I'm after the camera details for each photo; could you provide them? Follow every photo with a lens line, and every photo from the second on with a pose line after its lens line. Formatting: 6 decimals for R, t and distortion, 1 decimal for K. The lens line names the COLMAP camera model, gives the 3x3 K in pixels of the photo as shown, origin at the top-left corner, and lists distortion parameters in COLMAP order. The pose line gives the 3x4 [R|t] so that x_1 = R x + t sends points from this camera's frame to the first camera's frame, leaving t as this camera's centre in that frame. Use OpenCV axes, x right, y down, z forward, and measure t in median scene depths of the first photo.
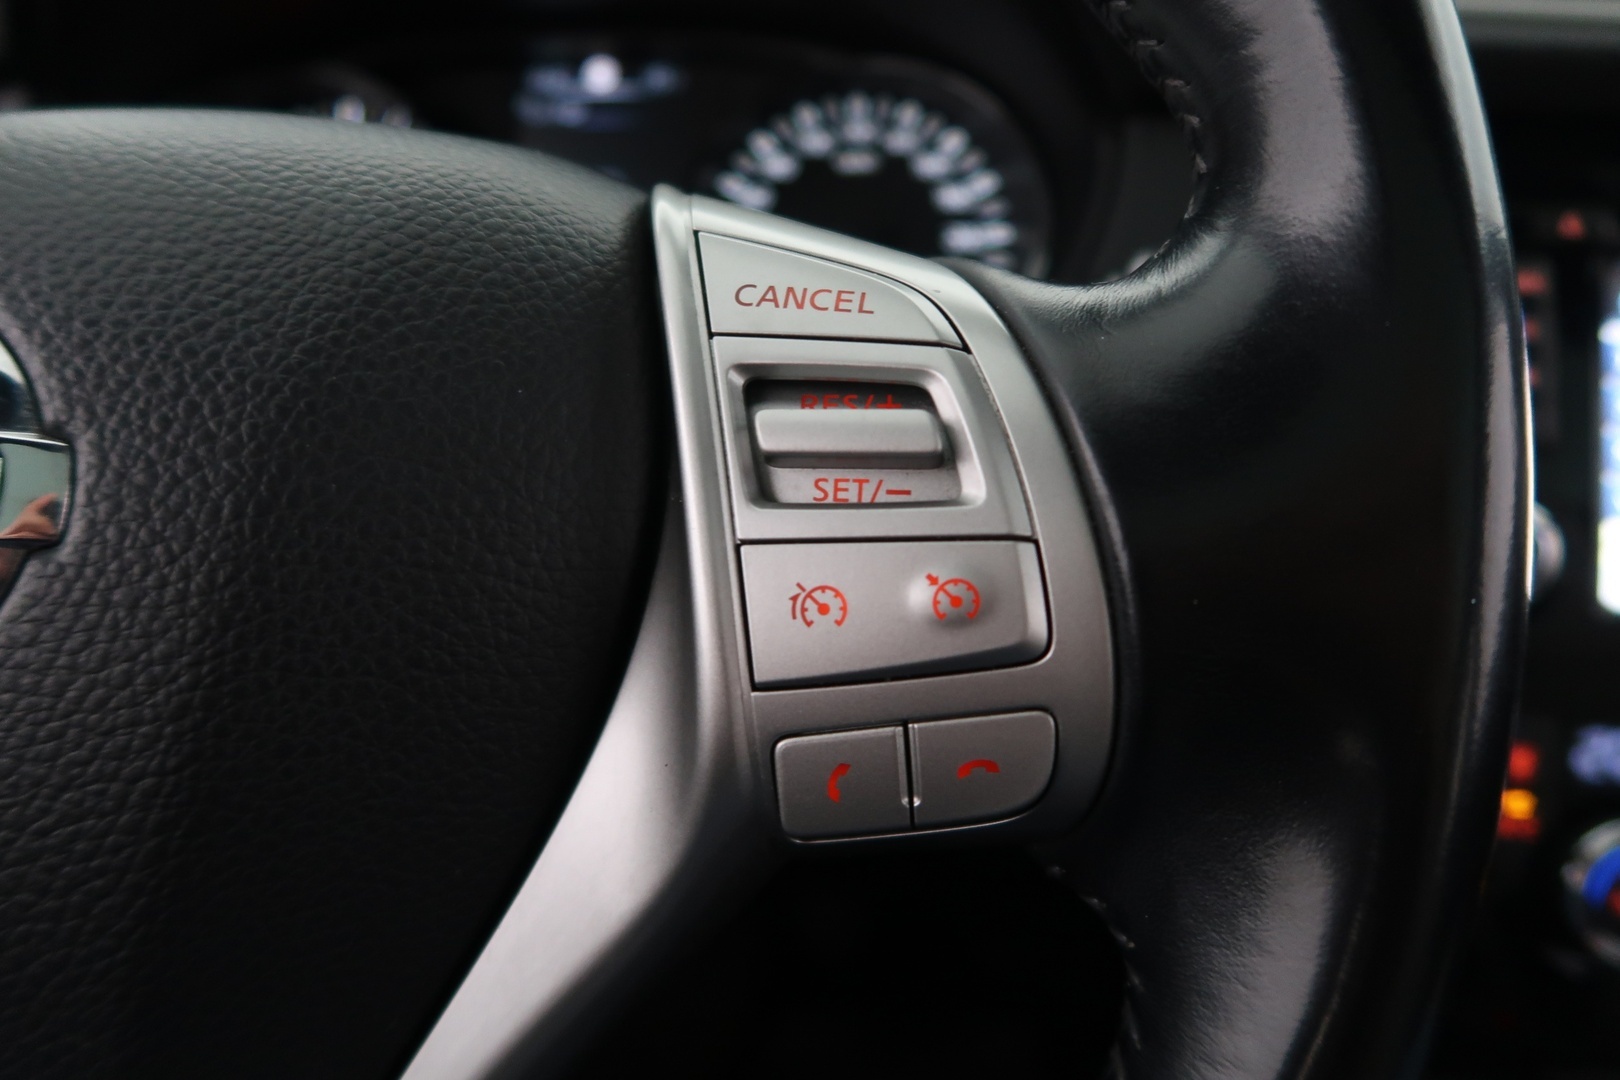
lens RADIAL K [[1117.1, 0, 813.3], [0, 1117.1, 532.3], [0, 0, 1]] dist [-0.018521, 0.002369]
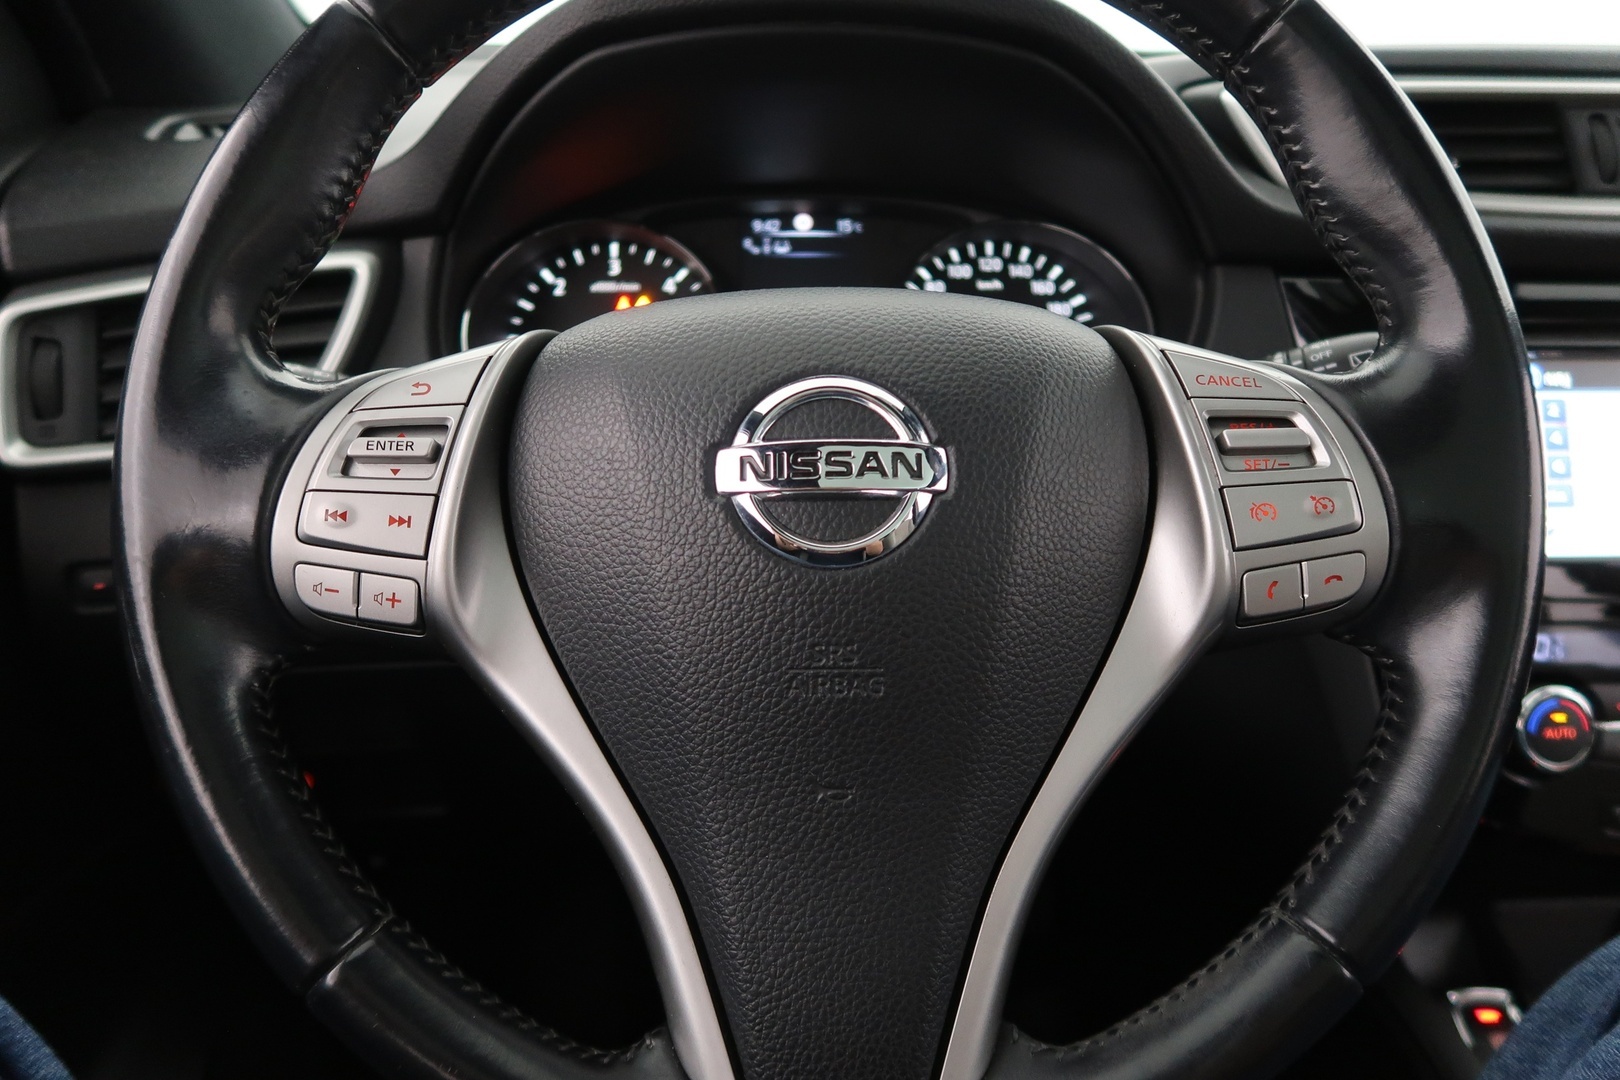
lens RADIAL K [[1117.1, 0, 813.3], [0, 1117.1, 532.3], [0, 0, 1]] dist [-0.018521, 0.002369]
pose [[0.995318, -0.024486, 0.093504, -1.079040], [0.031445, 0.996785, -0.073693, 0.235320], [-0.091399, 0.076288, 0.992888, -1.141276]]
